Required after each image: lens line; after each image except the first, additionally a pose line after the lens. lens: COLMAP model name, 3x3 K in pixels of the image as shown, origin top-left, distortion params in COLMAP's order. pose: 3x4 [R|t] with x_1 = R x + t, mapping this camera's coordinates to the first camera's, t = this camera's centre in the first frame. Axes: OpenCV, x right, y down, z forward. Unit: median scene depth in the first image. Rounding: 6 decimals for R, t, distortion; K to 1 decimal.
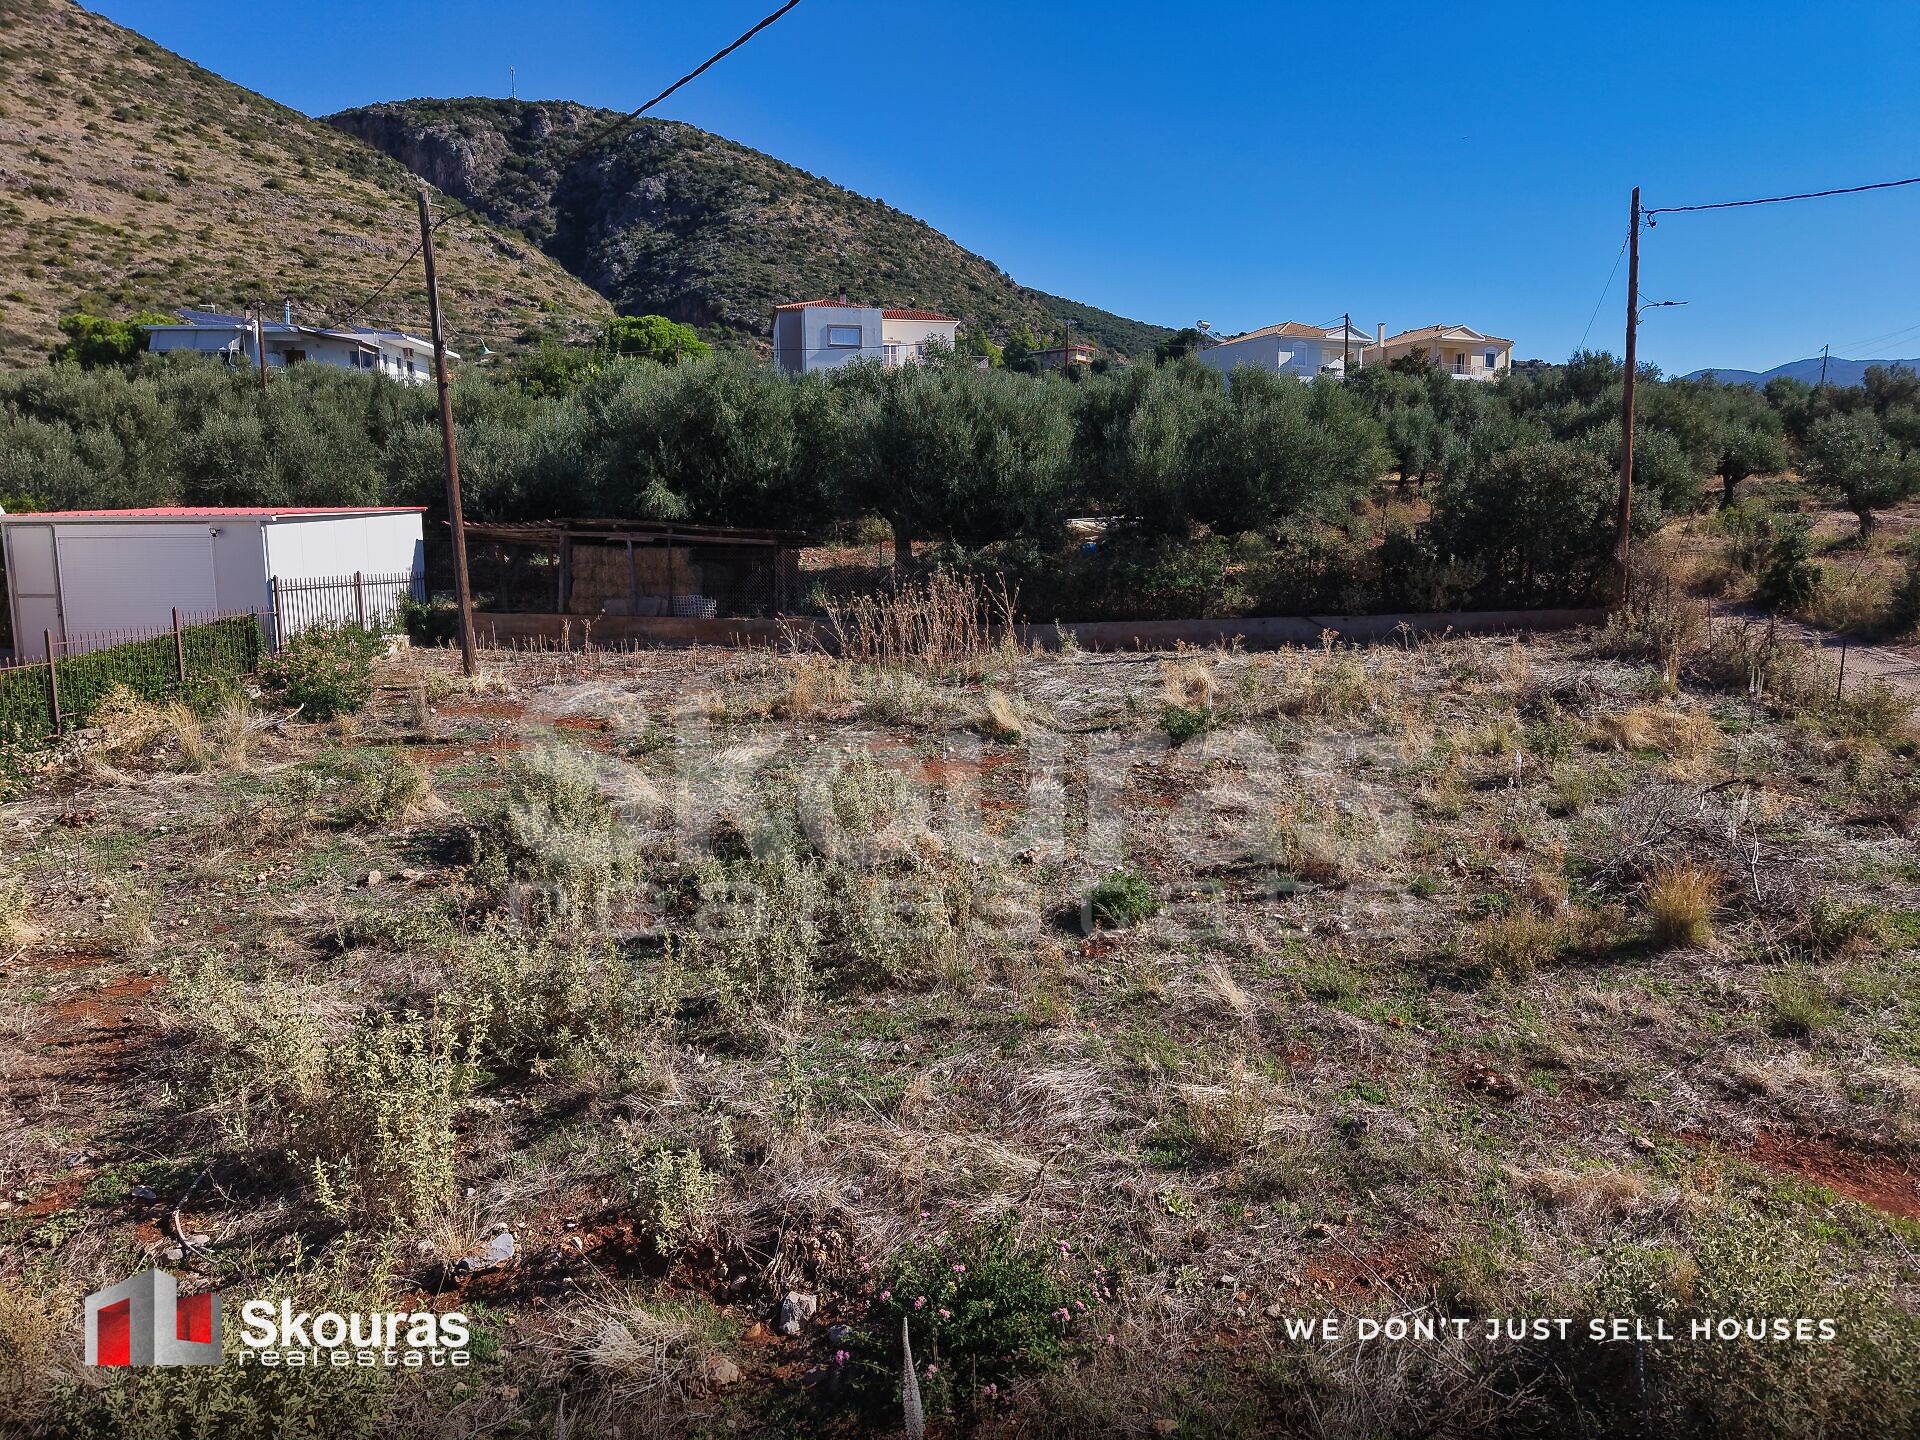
lens RADIAL K [[1276.0, 0, 965.3], [0, 1276.0, 716.5], [0, 0, 1]] dist [0.035159, -0.033781]
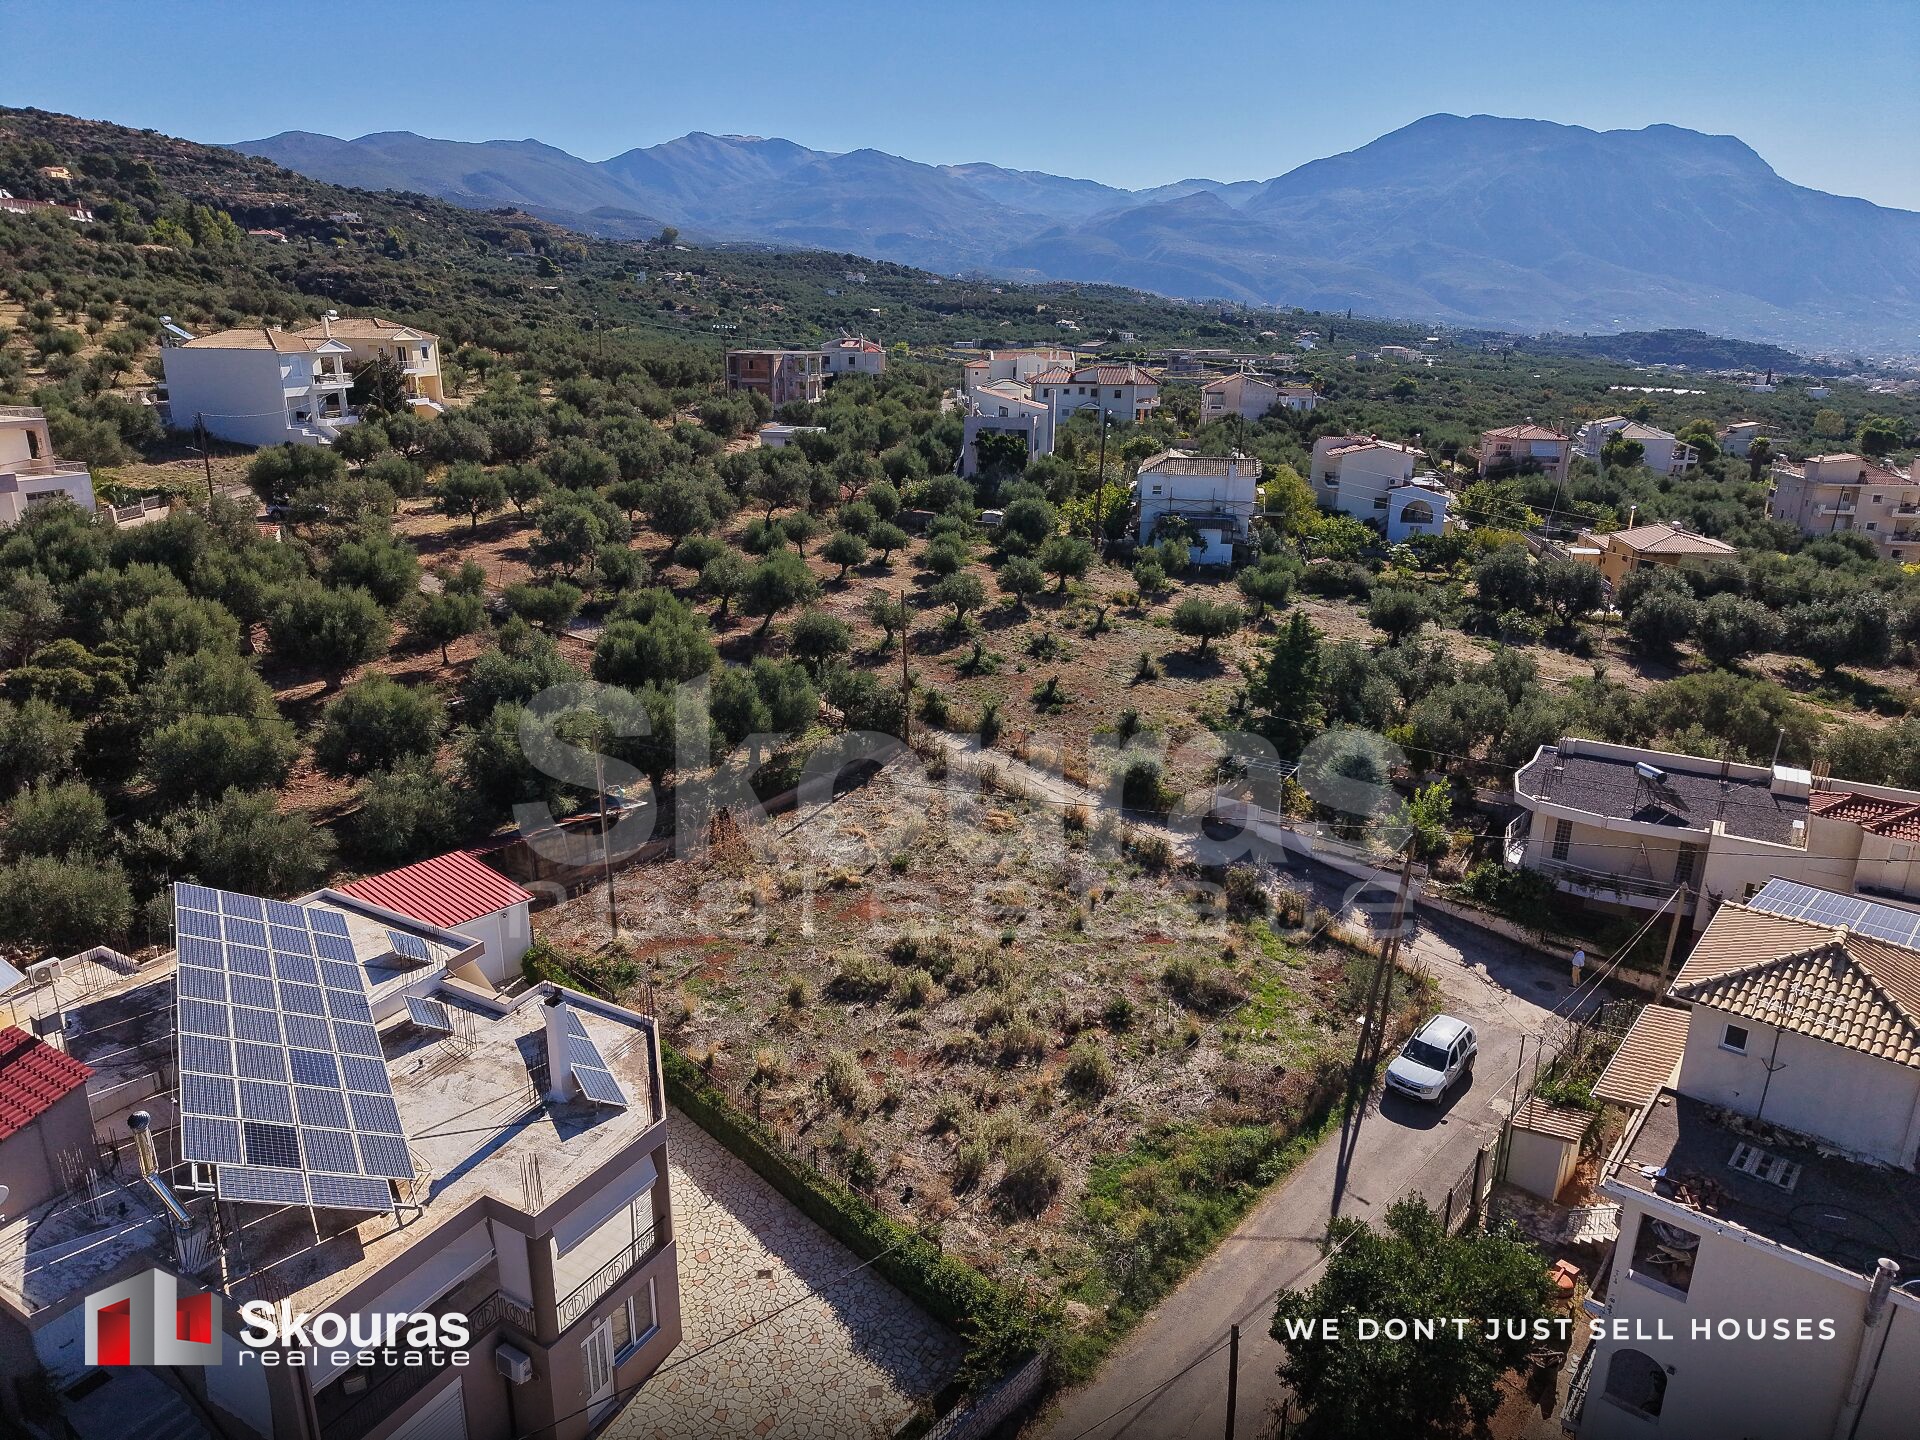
lens RADIAL K [[1276.0, 0, 947.3], [0, 1276.0, 722.4], [0, 0, 1]] dist [0.035159, -0.033781]
pose [[0.582640, -0.237529, 0.777246, -0.106595], [0.101280, 0.970104, 0.220545, -0.050822], [-0.806395, -0.049778, 0.589278, -0.042466]]
